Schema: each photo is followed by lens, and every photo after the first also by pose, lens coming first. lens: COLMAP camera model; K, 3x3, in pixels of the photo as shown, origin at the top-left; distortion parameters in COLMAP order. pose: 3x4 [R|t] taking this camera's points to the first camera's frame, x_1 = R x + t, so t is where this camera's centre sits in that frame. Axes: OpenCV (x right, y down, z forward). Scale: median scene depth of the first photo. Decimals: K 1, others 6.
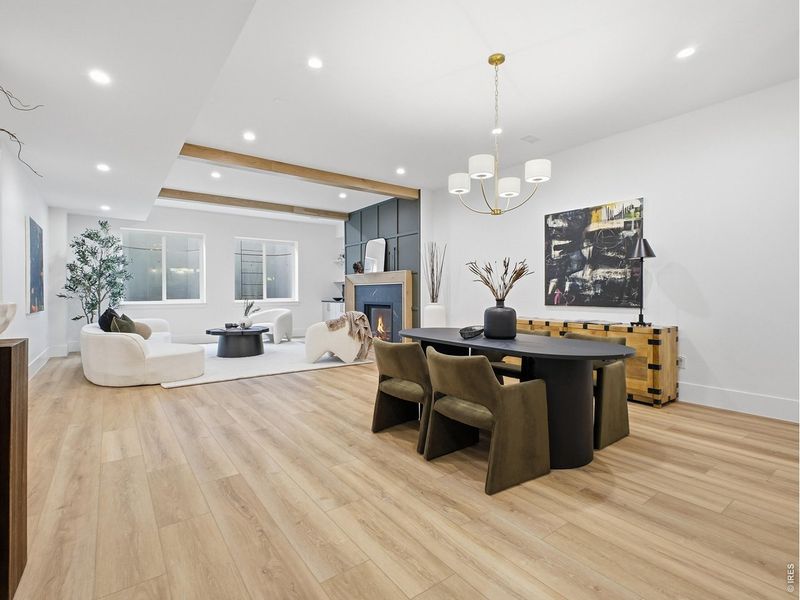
lens RADIAL K [[395.2, 0, 402.5], [0, 395.2, 297.5], [0, 0, 1]] dist [0.000717, -0.000358]
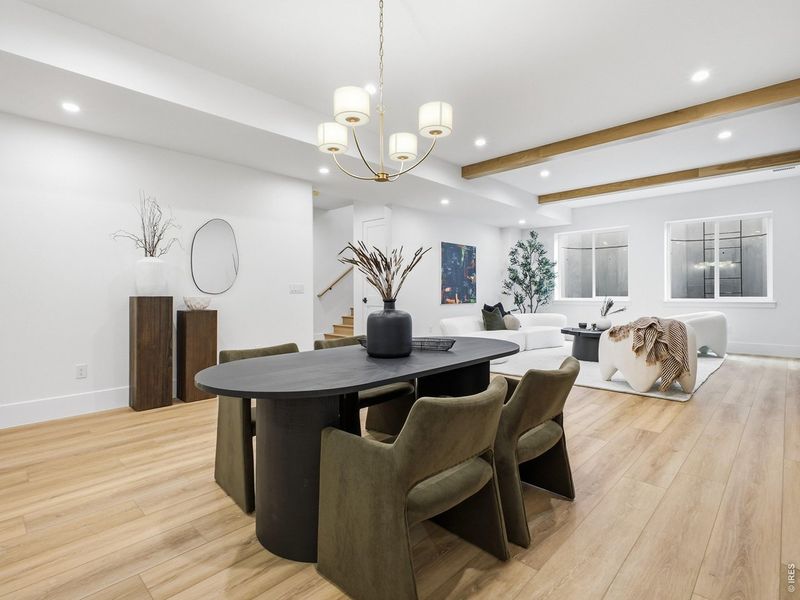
lens RADIAL K [[405.4, 0, 399.4], [0, 405.4, 306.3], [0, 0, 1]] dist [-0.001004, -0.000591]
pose [[0.165811, 0.032991, -0.985606, 1.117216], [-0.003981, 0.999454, 0.032785, -0.008514], [0.986150, -0.001512, 0.165852, 1.065169]]
